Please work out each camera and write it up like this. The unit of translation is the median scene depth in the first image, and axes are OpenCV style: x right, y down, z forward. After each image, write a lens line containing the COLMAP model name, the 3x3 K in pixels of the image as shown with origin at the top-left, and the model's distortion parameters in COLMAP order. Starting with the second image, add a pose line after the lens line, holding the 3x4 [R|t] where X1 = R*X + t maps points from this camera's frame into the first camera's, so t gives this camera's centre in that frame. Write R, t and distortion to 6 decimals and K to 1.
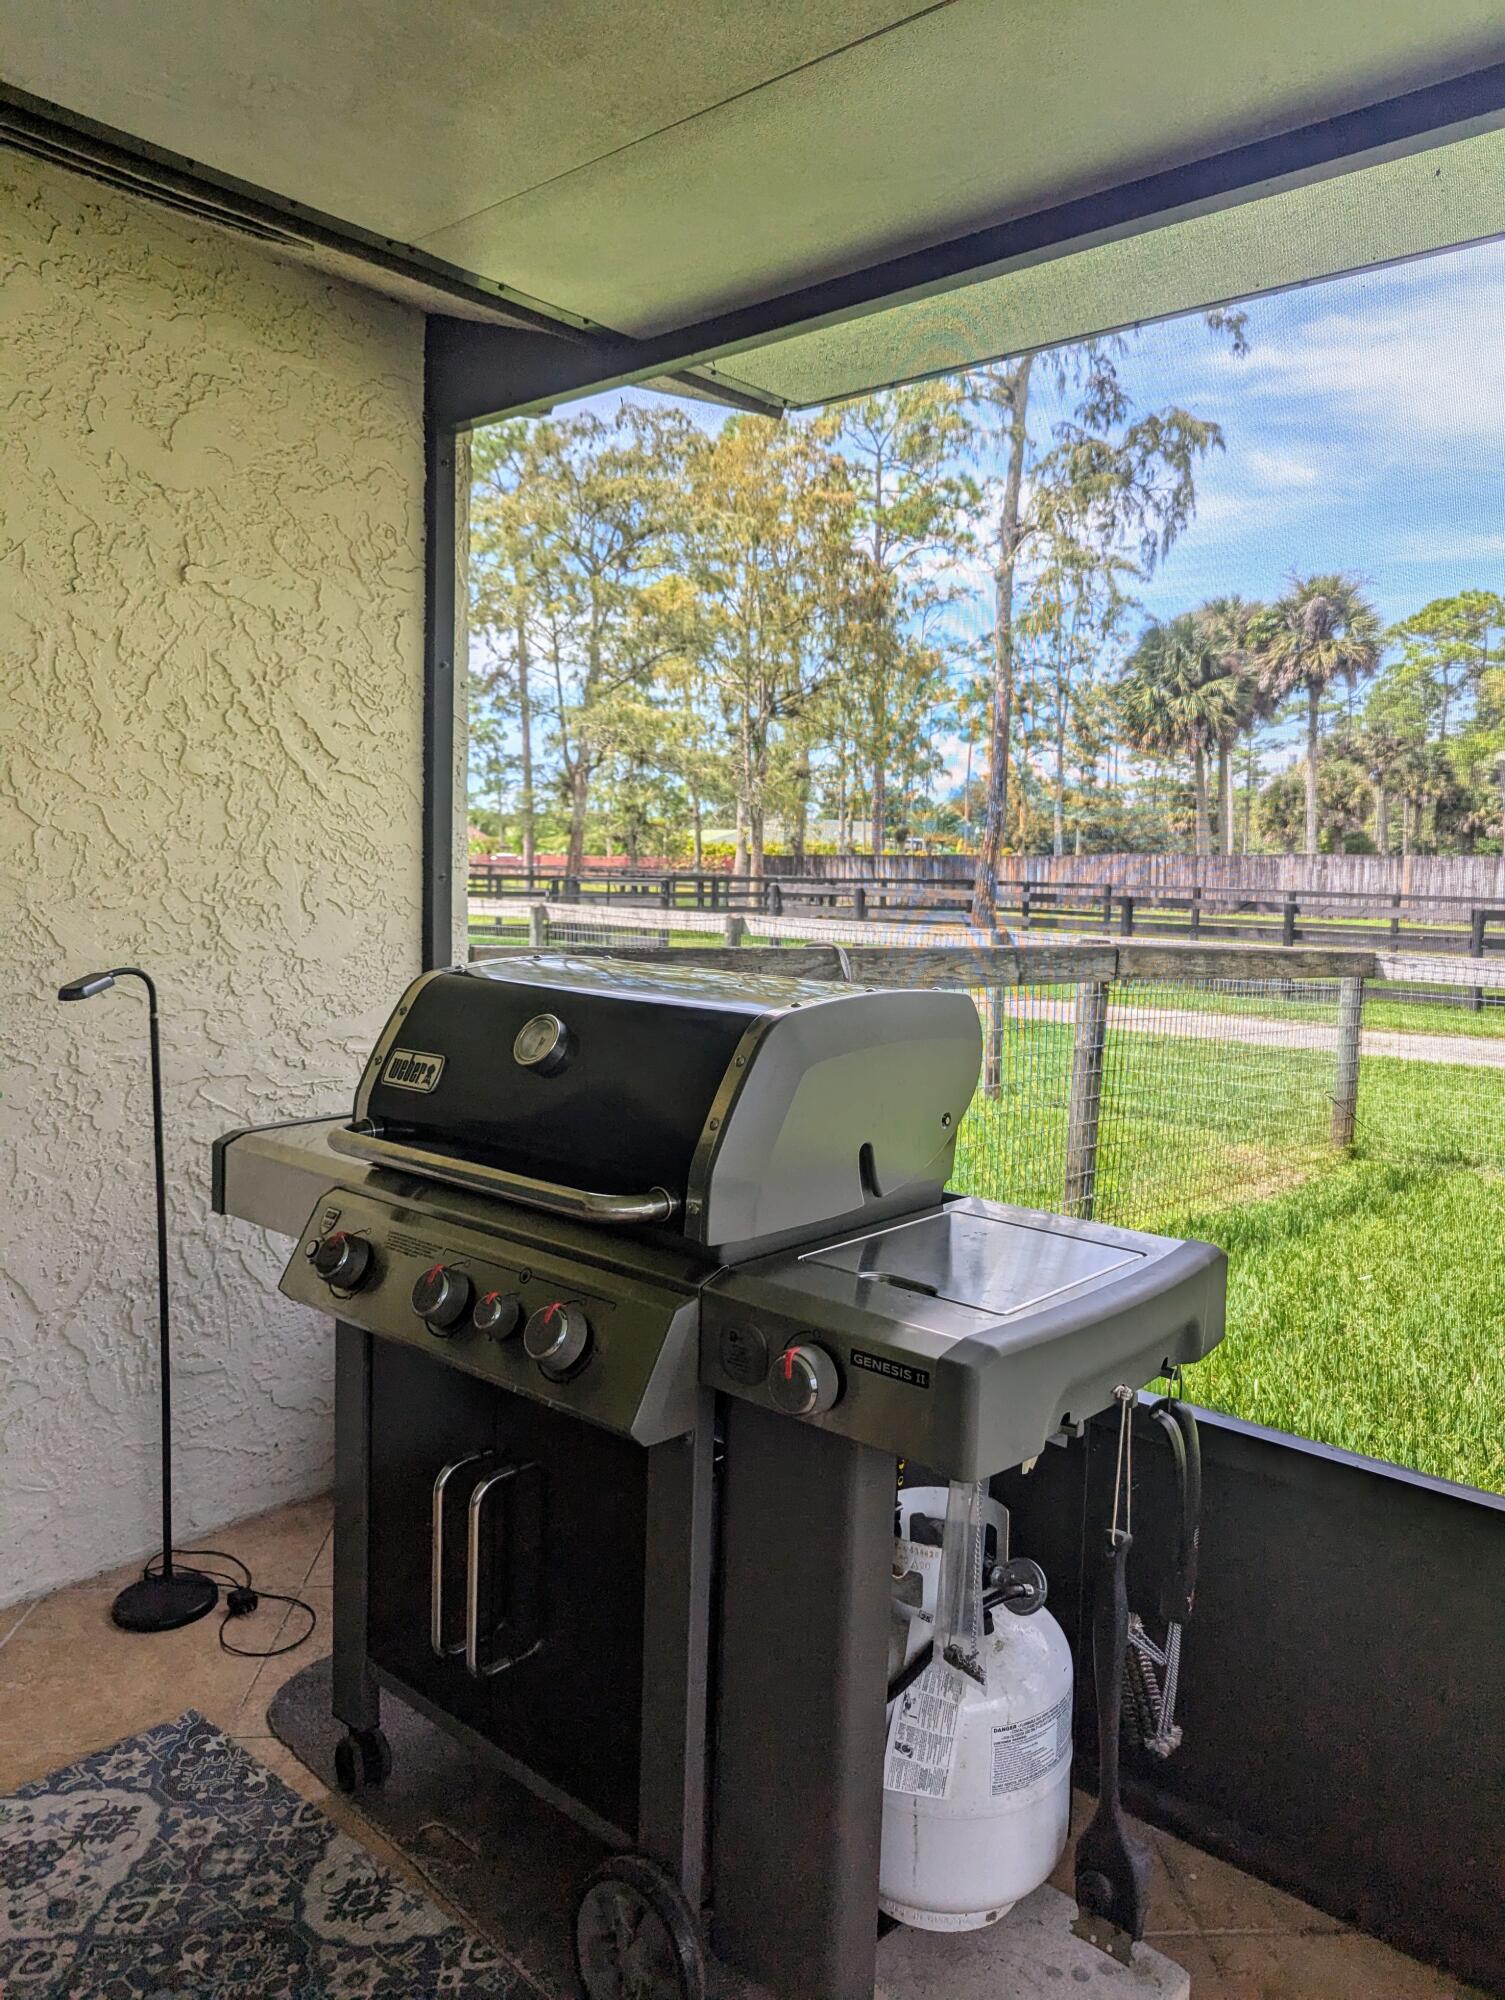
lens RADIAL K [[1410.2, 0, 752.5], [0, 1410.2, 1000.0], [0, 0, 1]] dist [-0.004150, -0.000888]
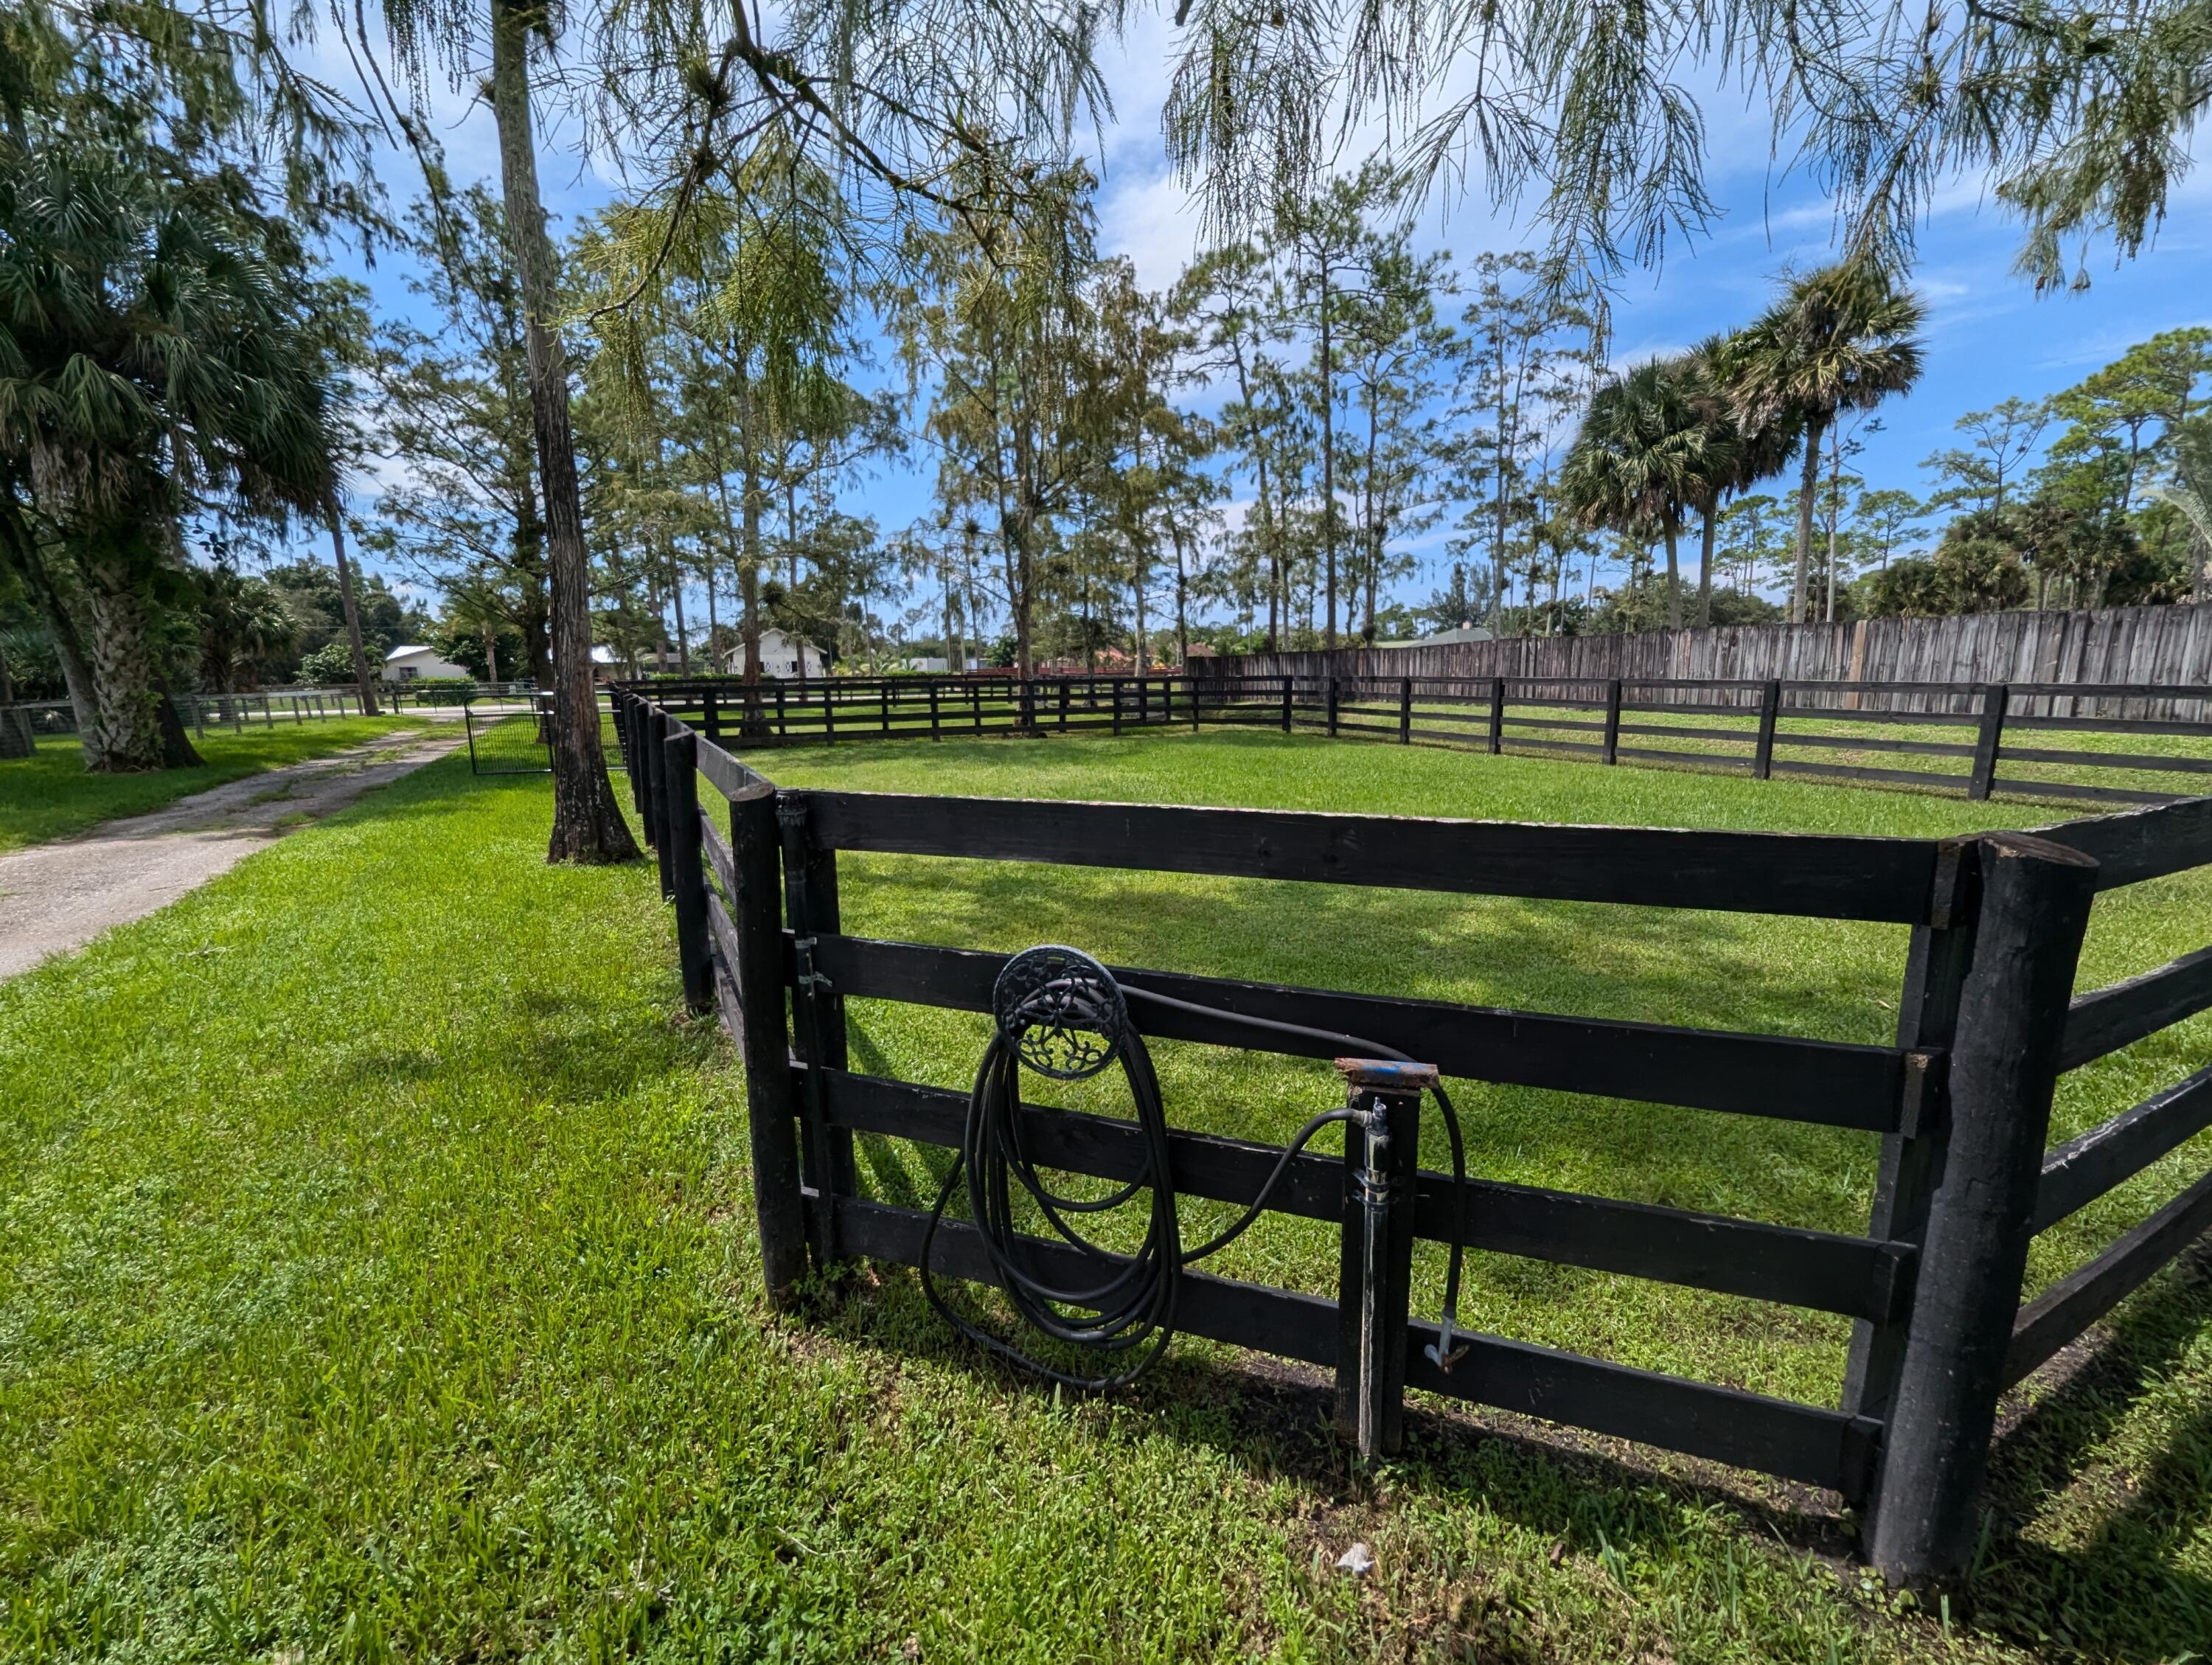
lens RADIAL K [[870.0, 0, 1106.0], [0, 870.0, 832.5], [0, 0, 1]] dist [0.004423, -0.004763]
pose [[0.911538, 0.042965, -0.408966, 0.236354], [-0.006896, 0.995984, 0.089263, -0.027927], [0.411159, -0.078547, 0.908173, 0.354048]]
